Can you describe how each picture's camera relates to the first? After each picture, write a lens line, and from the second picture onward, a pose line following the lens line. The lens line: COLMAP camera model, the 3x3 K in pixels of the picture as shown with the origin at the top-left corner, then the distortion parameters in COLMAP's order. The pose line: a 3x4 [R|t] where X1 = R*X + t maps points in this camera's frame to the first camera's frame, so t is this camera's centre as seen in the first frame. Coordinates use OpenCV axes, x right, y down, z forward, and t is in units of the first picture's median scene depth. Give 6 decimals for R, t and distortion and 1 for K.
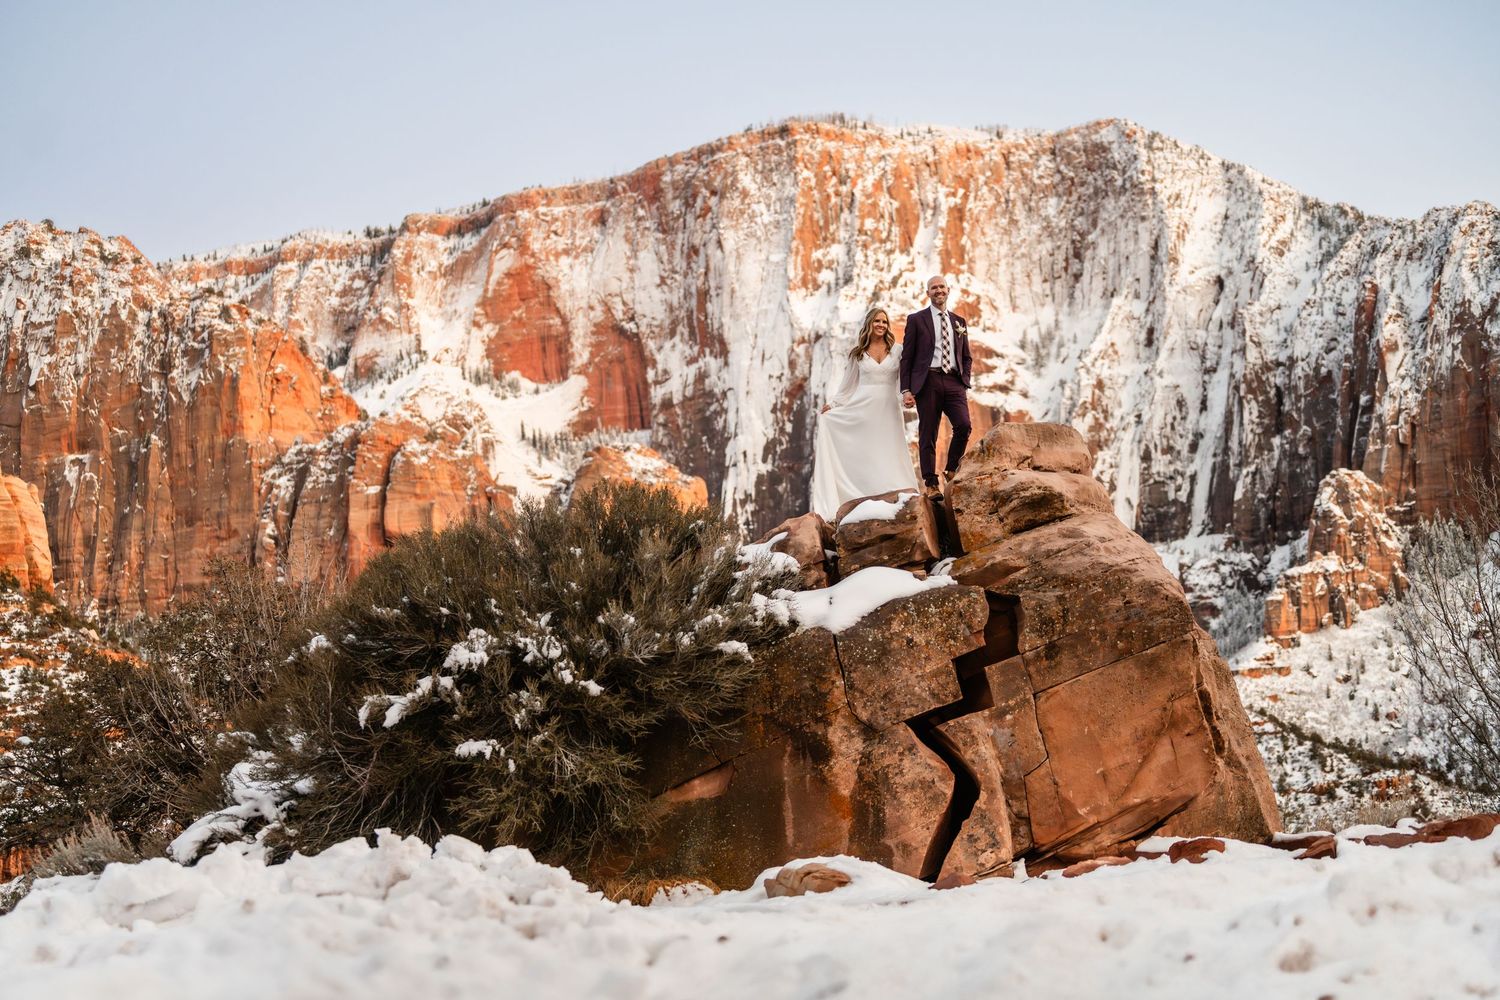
lens RADIAL K [[2143.7, 0, 748.0], [0, 2143.7, 511.3], [0, 0, 1]] dist [-0.000507, 0.000000]
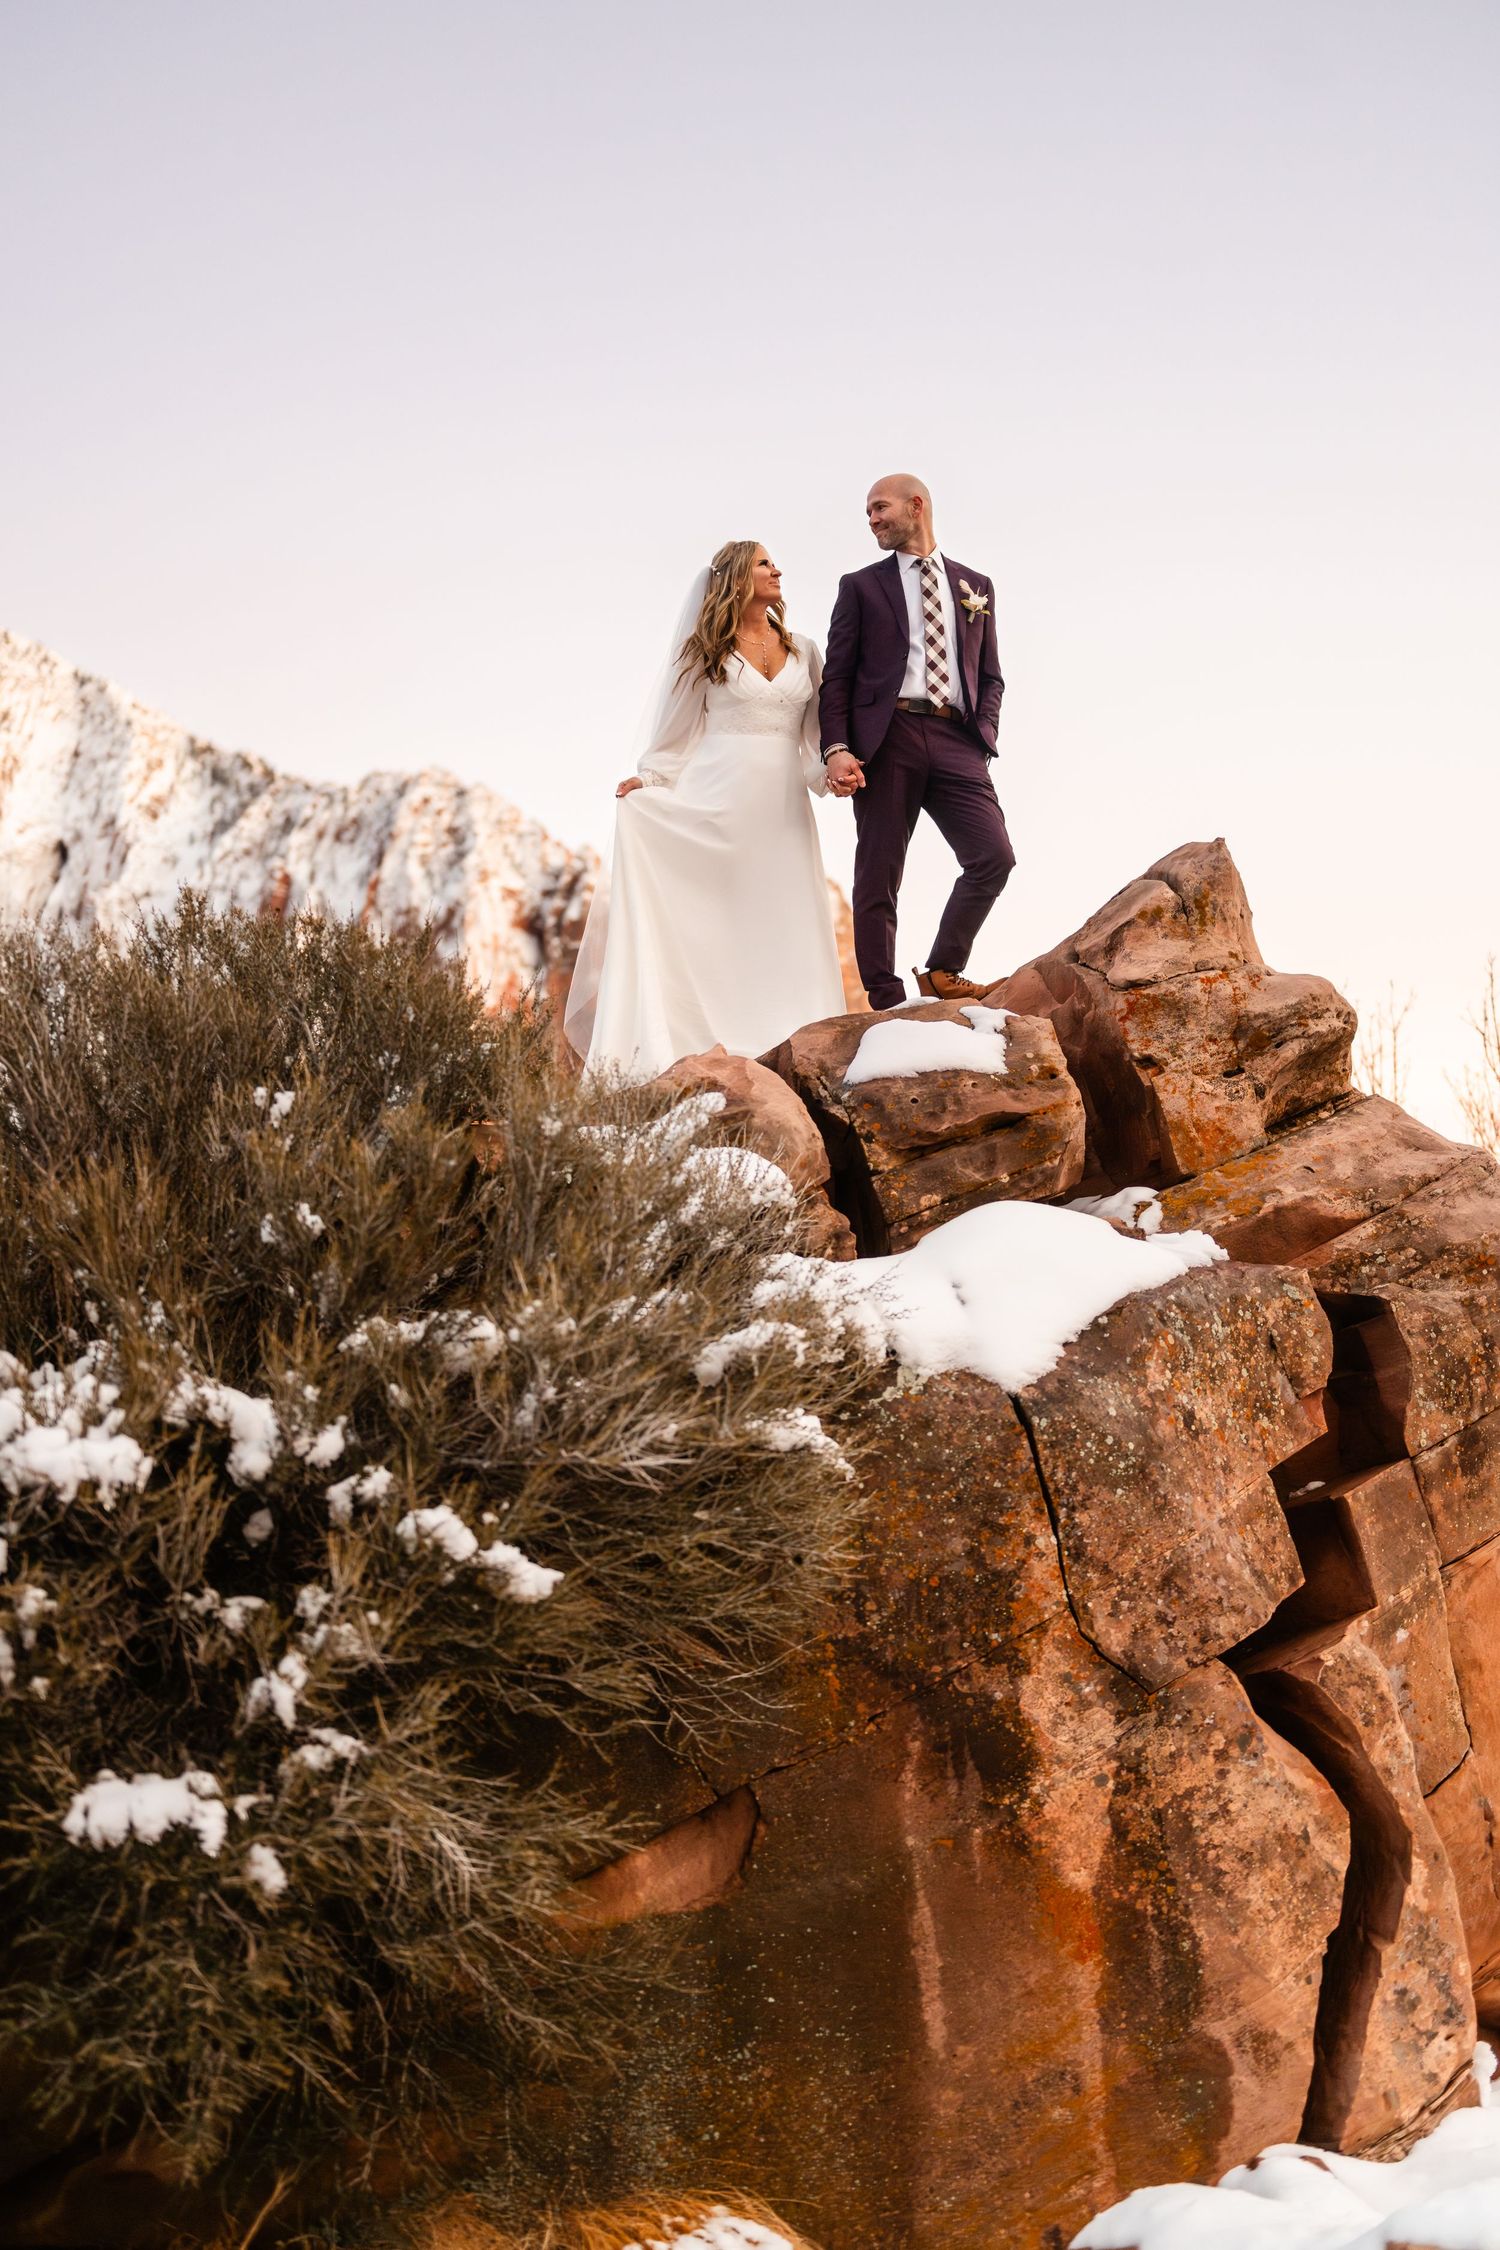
lens RADIAL K [[3215.5, 0, 690.0], [0, 3215.5, 1139.0], [0, 0, 1]] dist [-0.000507, 0.000000]
pose [[0.912842, 0.052212, 0.404960, -0.206587], [-0.045473, 0.998621, -0.026251, 0.032696], [-0.405772, 0.005548, 0.913957, 0.554704]]
